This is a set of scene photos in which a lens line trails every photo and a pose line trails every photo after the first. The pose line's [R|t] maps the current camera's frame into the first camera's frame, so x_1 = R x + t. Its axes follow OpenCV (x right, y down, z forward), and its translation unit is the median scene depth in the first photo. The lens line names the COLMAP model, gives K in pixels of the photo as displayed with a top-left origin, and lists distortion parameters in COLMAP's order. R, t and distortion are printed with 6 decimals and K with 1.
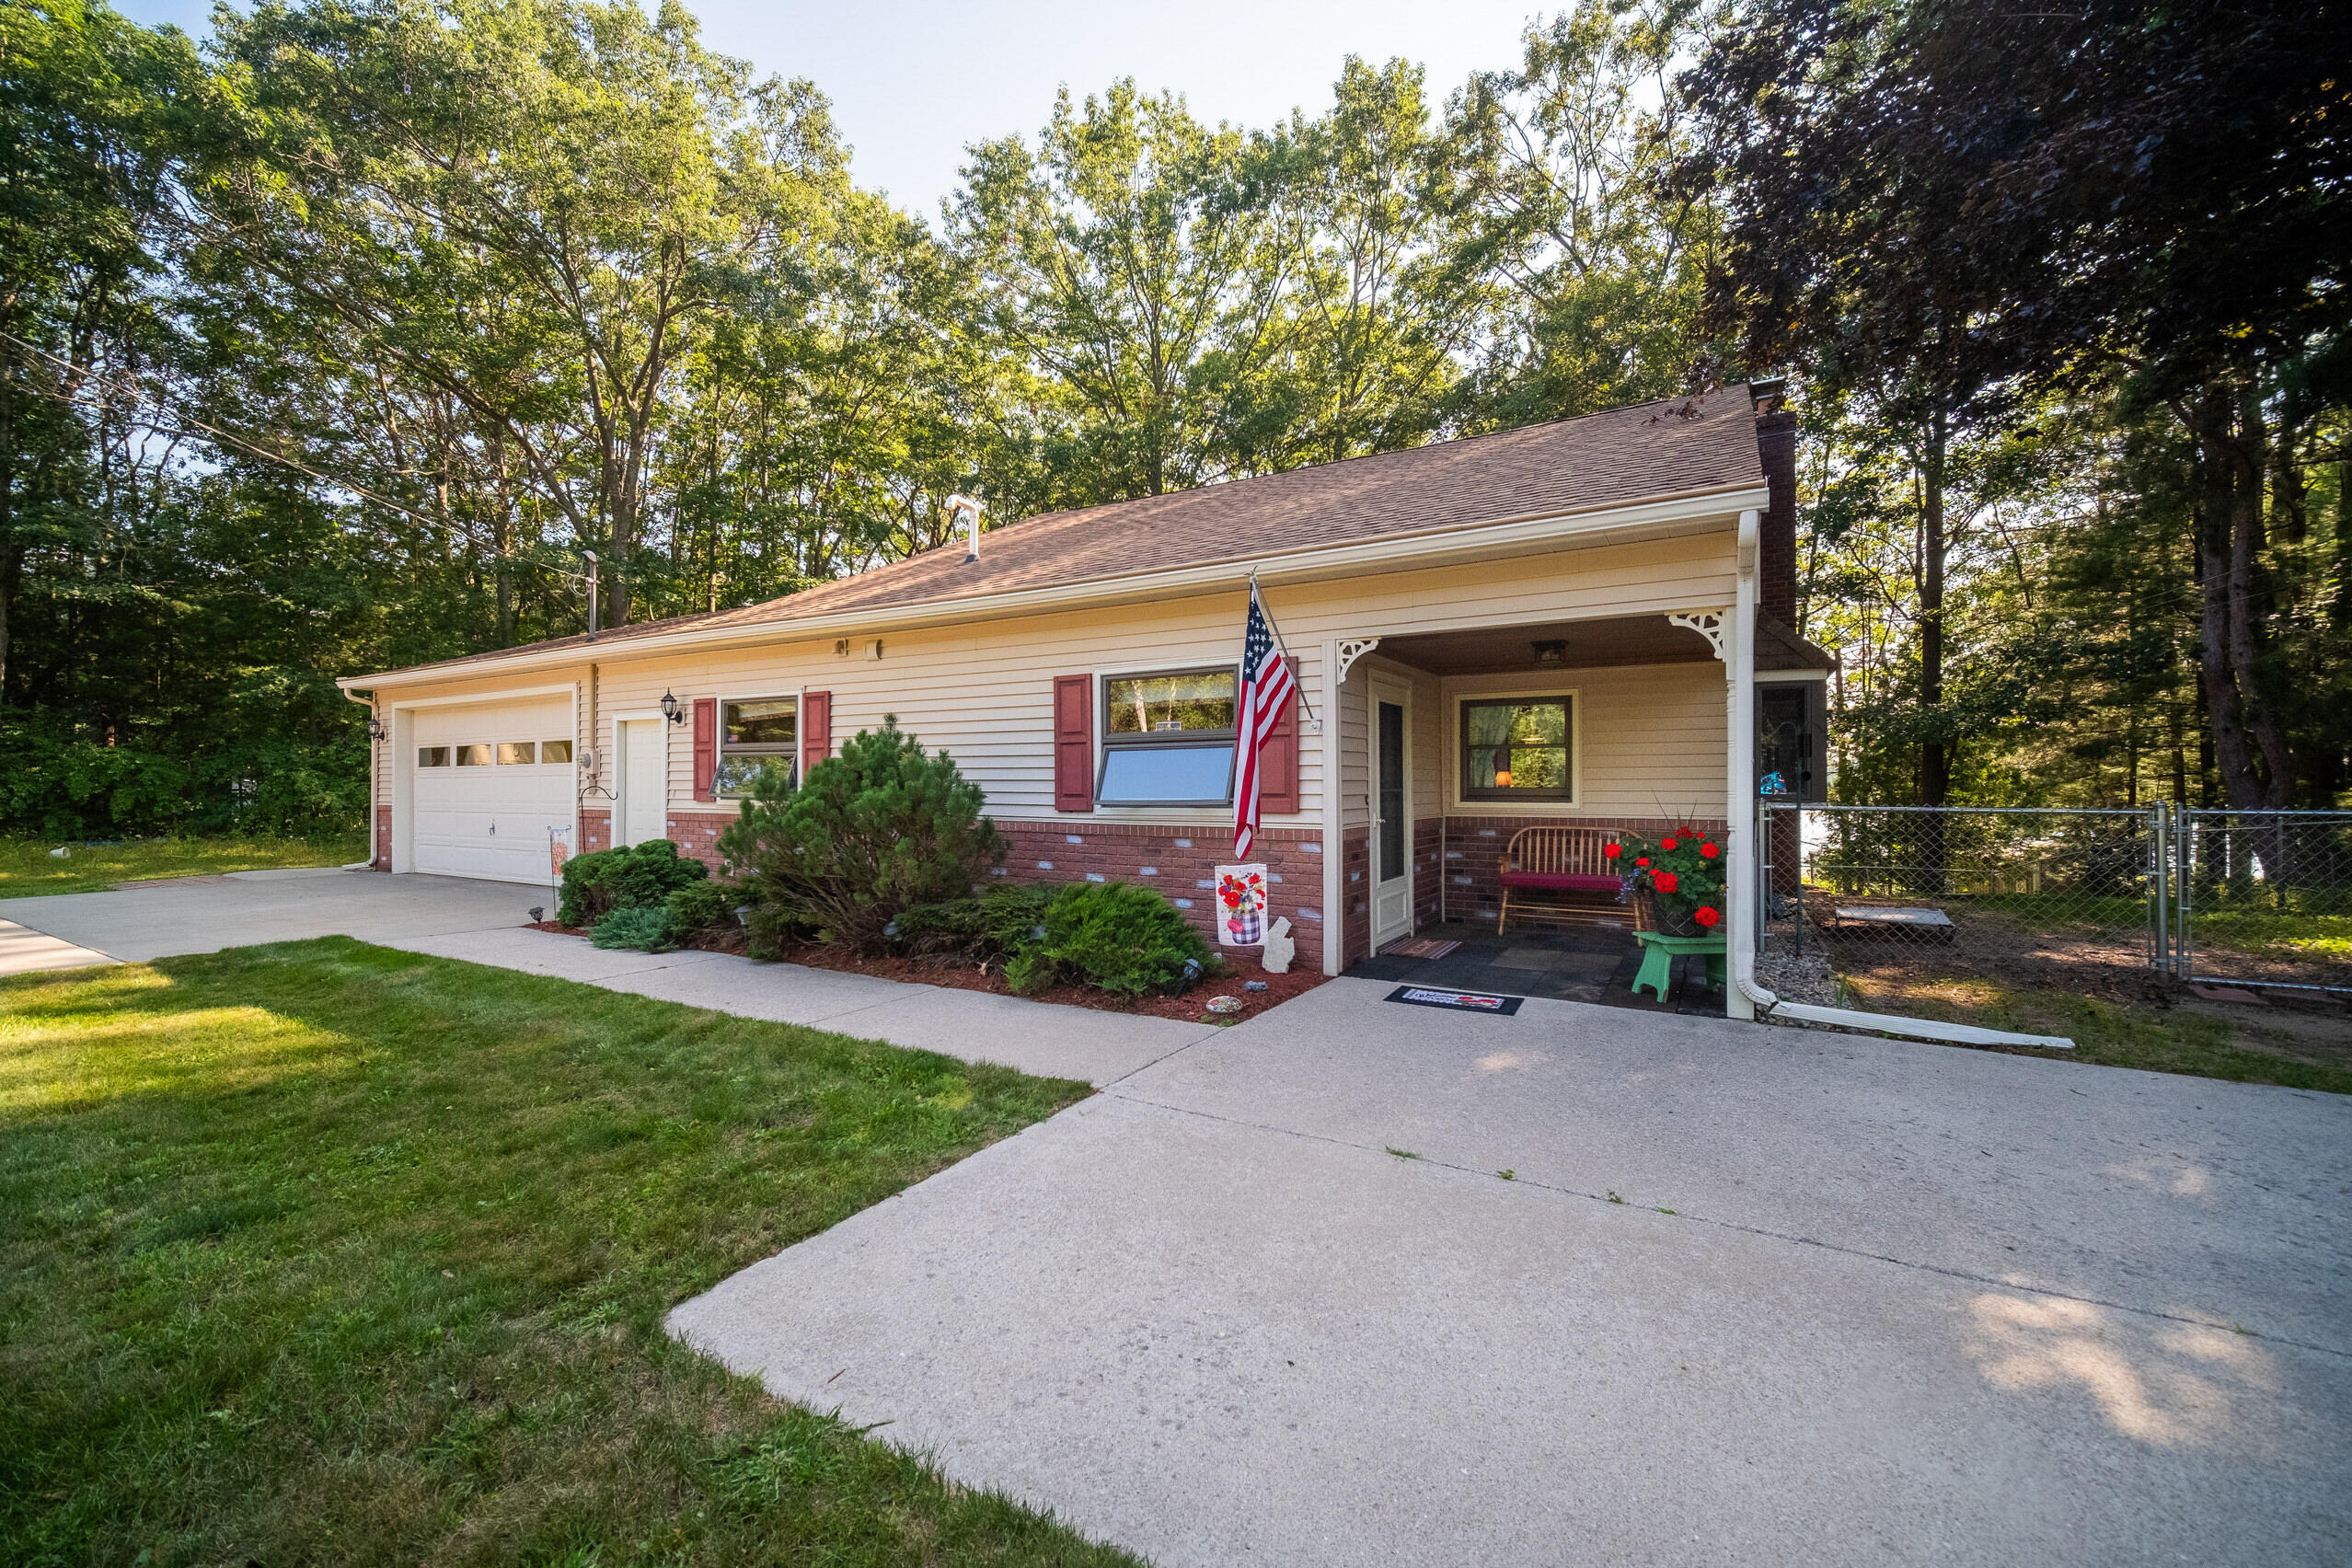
lens RADIAL K [[966.3, 0, 1169.1], [0, 966.3, 786.7], [0, 0, 1]] dist [-0.003057, 0.000224]
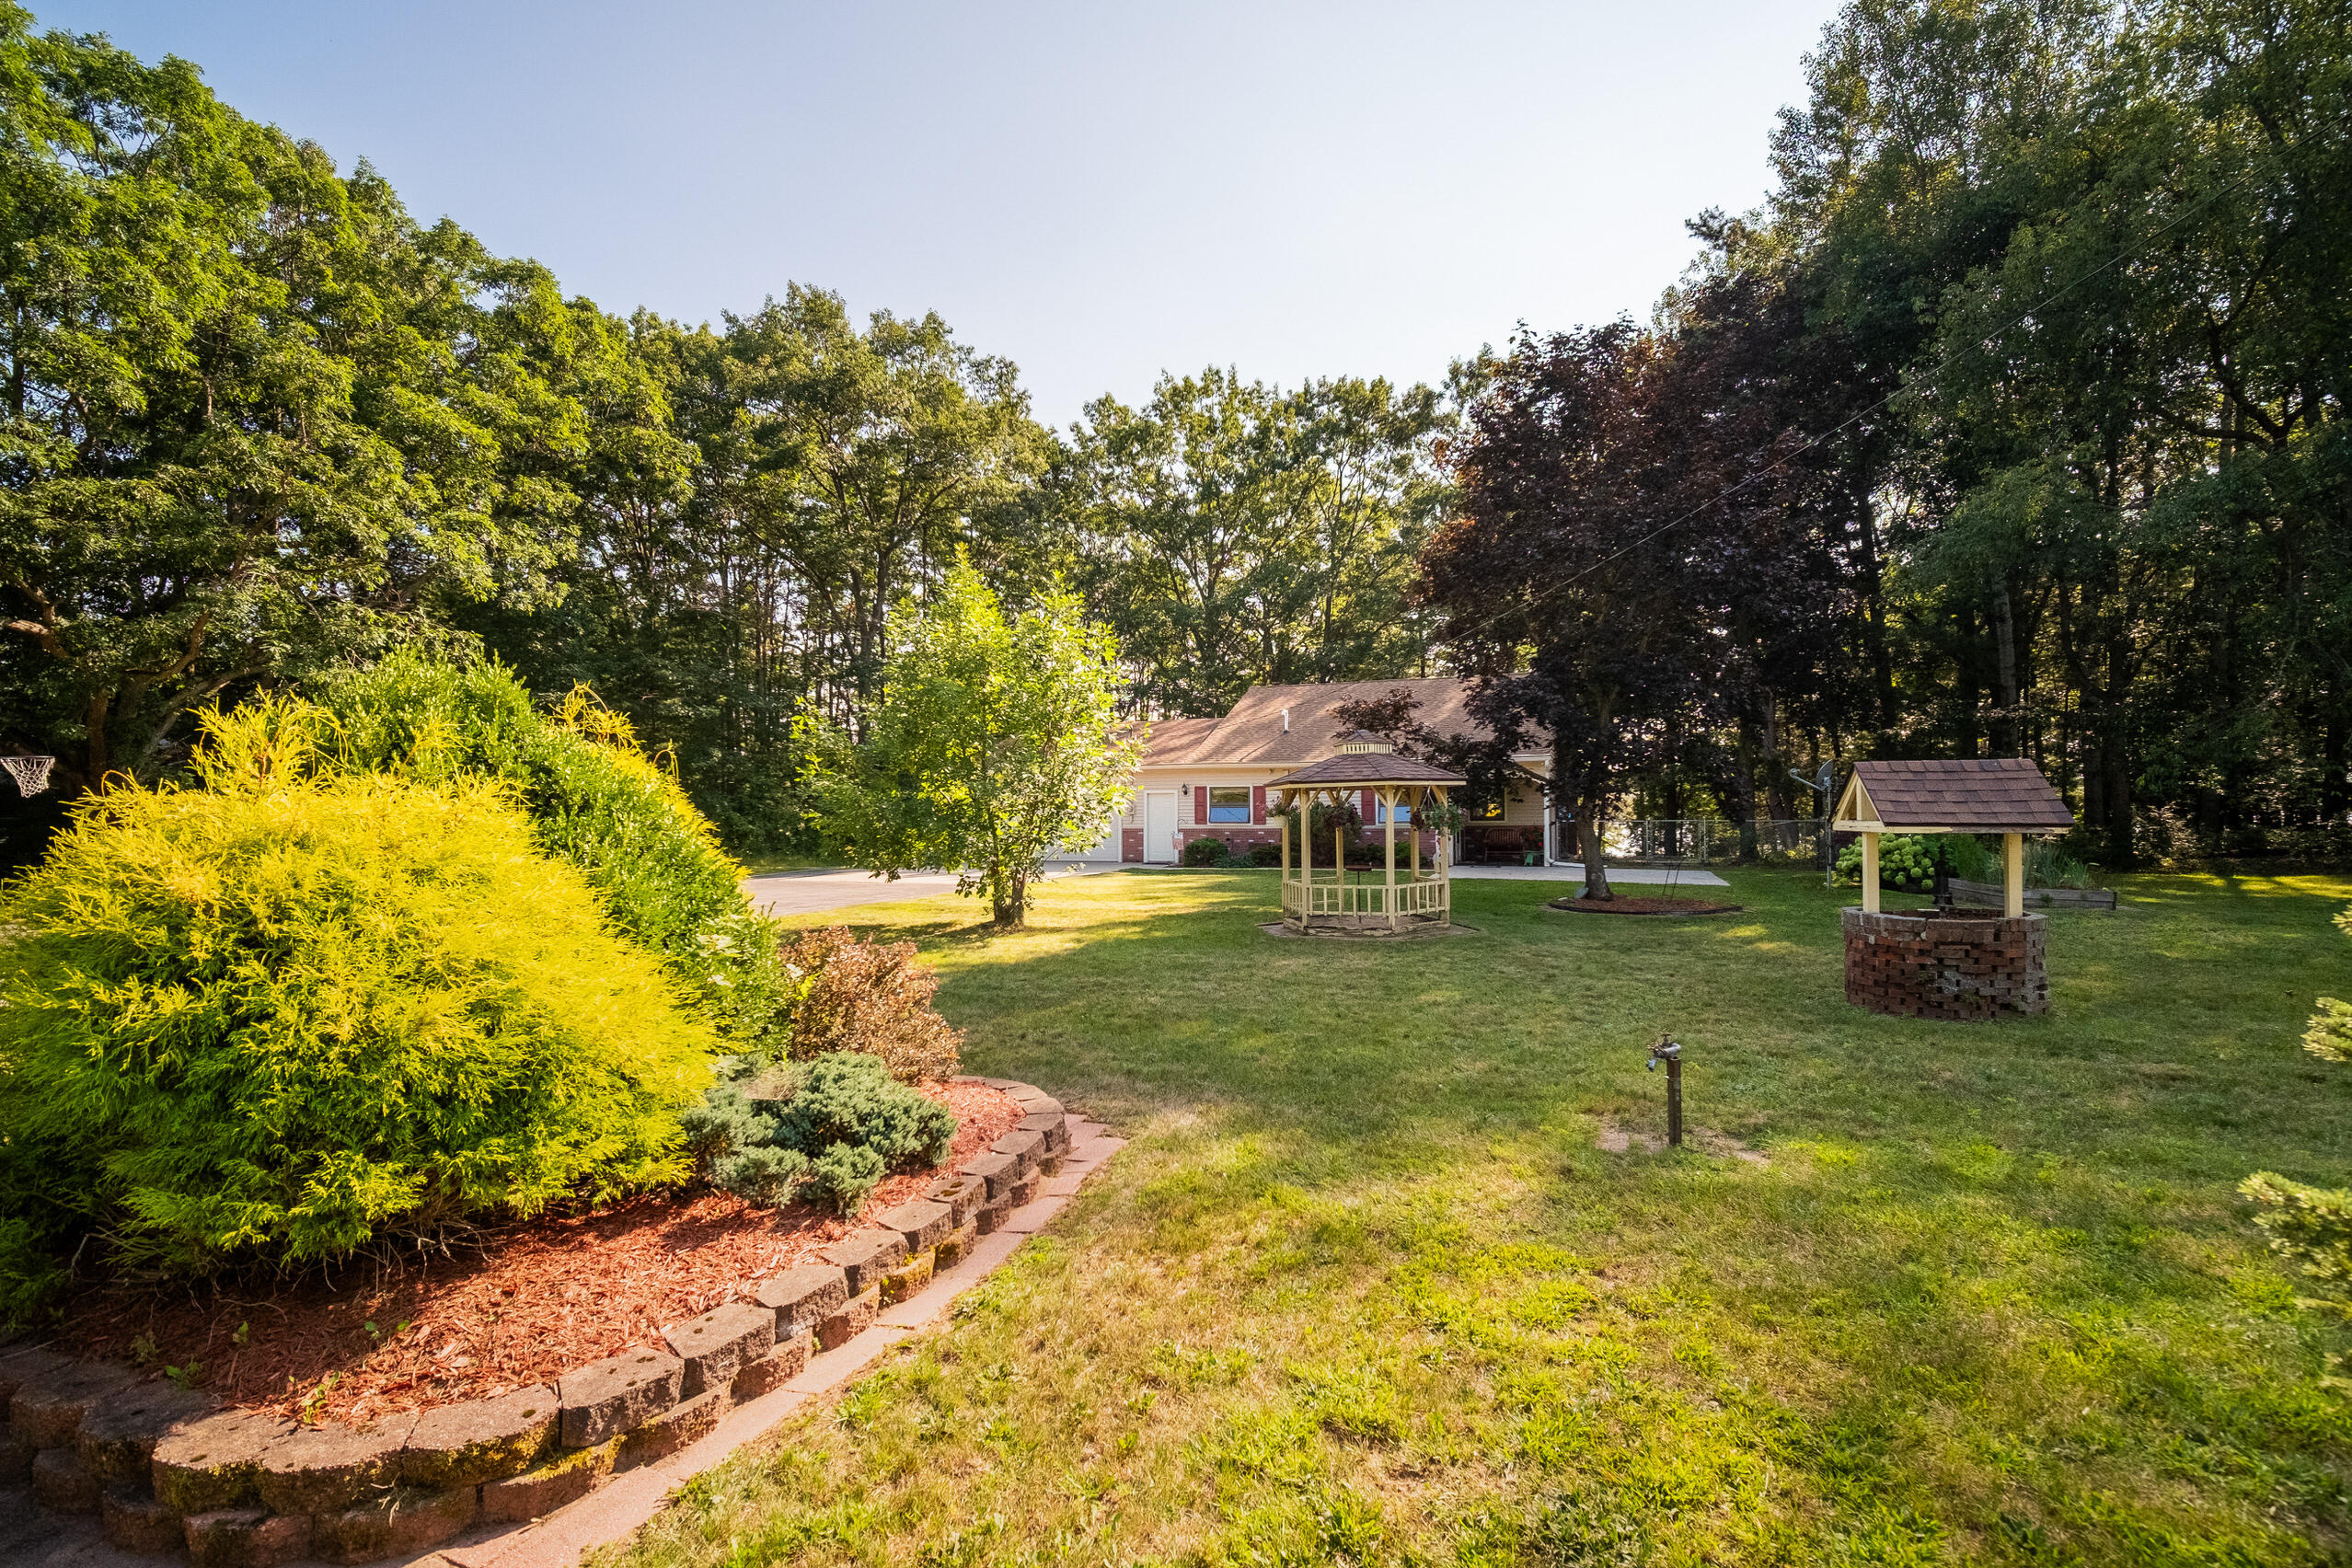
lens RADIAL K [[1143.1, 0, 1177.5], [0, 1143.1, 790.6], [0, 0, 1]] dist [0.026482, -0.000004]
pose [[0.985549, -0.007328, 0.169232, -1.076075], [0.010264, 0.999811, -0.016483, -0.026397], [-0.169080, 0.017982, 0.985438, -2.131722]]
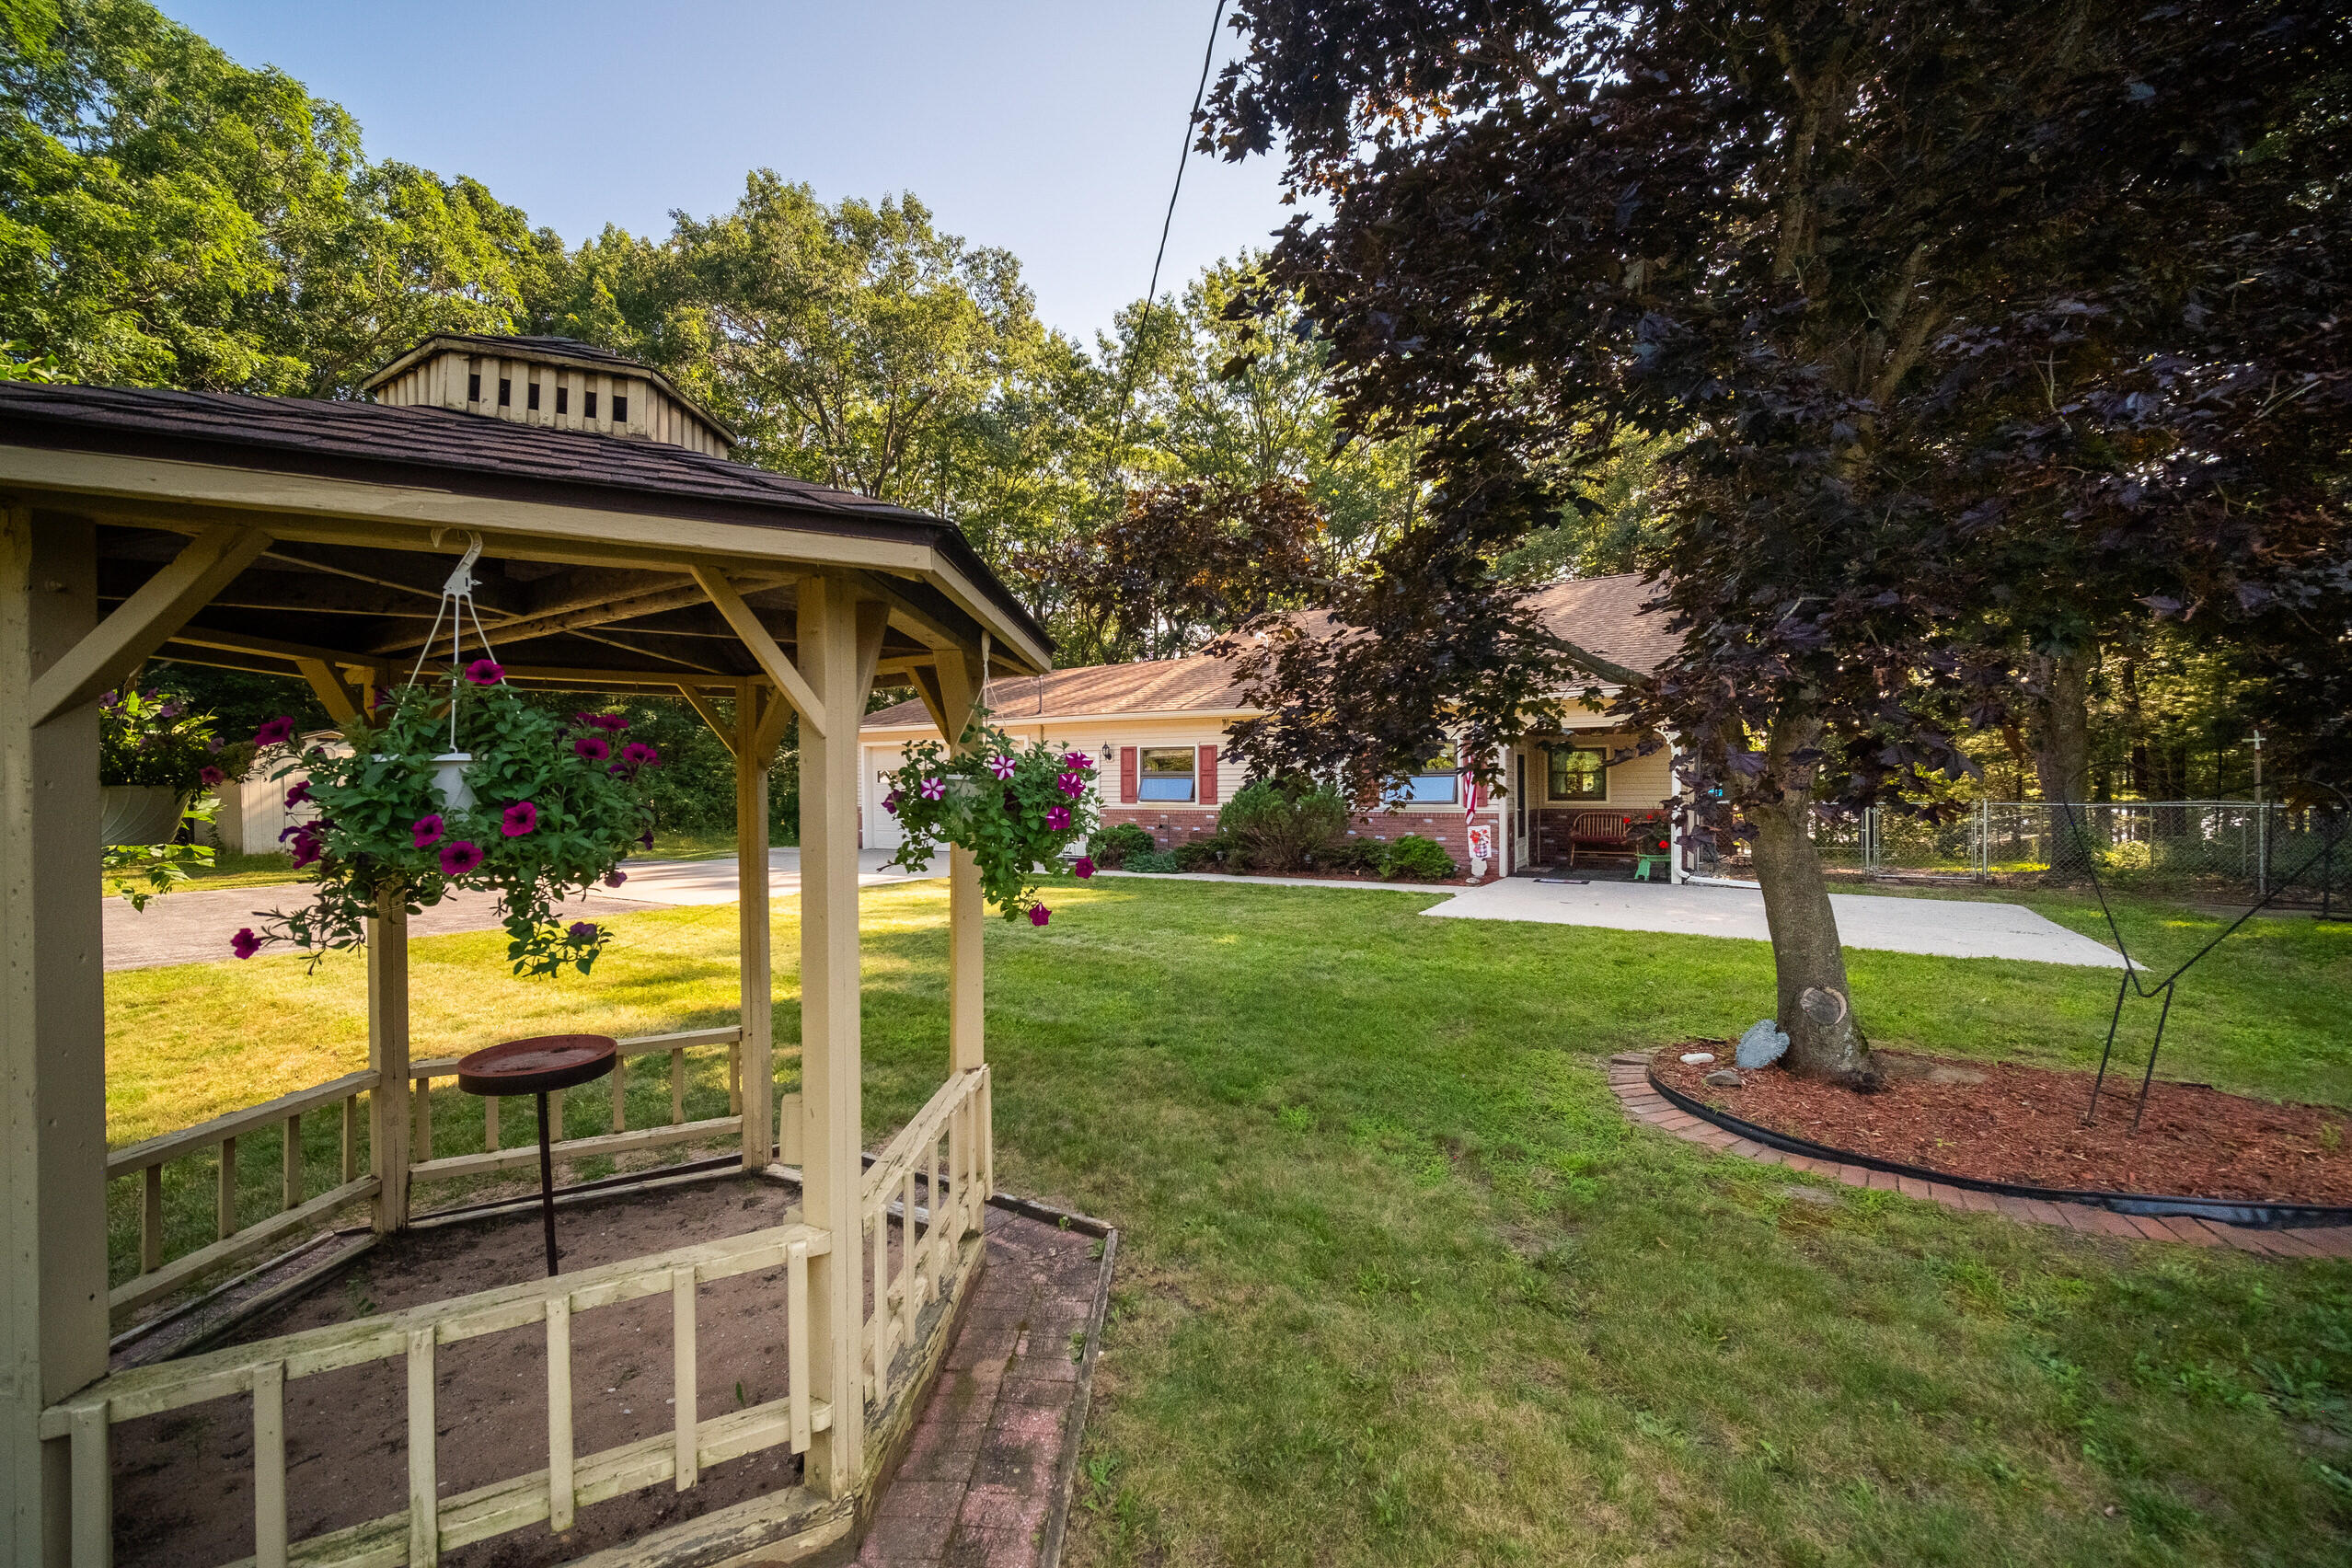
lens RADIAL K [[985.2, 0, 1160.0], [0, 985.2, 793.4], [0, 0, 1]] dist [0.010944, 0.000008]
pose [[0.999901, -0.006380, -0.012554, -0.392701], [0.006473, 0.999952, 0.007385, -0.016097], [0.012506, -0.007465, 0.999894, -0.862724]]
